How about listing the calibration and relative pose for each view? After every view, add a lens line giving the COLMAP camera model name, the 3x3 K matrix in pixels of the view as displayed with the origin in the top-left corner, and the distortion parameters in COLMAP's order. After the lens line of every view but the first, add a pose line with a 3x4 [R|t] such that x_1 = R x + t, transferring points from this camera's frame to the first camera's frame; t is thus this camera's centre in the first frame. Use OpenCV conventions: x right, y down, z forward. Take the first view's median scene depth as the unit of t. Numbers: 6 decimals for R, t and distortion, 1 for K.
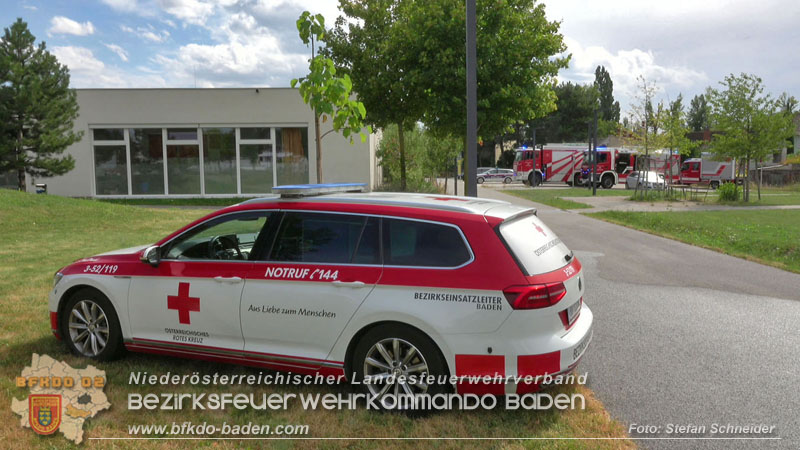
lens RADIAL K [[587.1, 0, 400.0], [0, 587.1, 225.0], [0, 0, 1]] dist [-0.009978, -0.002476]
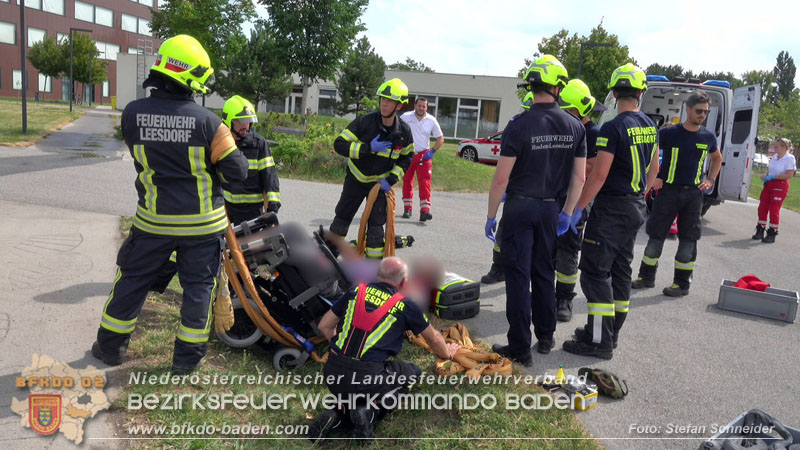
lens RADIAL K [[583.7, 0, 403.0], [0, 583.7, 231.7], [0, 0, 1]] dist [-0.004574, -0.005936]
pose [[0.961788, 0.132017, -0.239866, 0.019916], [-0.113945, 0.989602, 0.087771, 0.085373], [0.248959, -0.057085, 0.966830, -0.679872]]
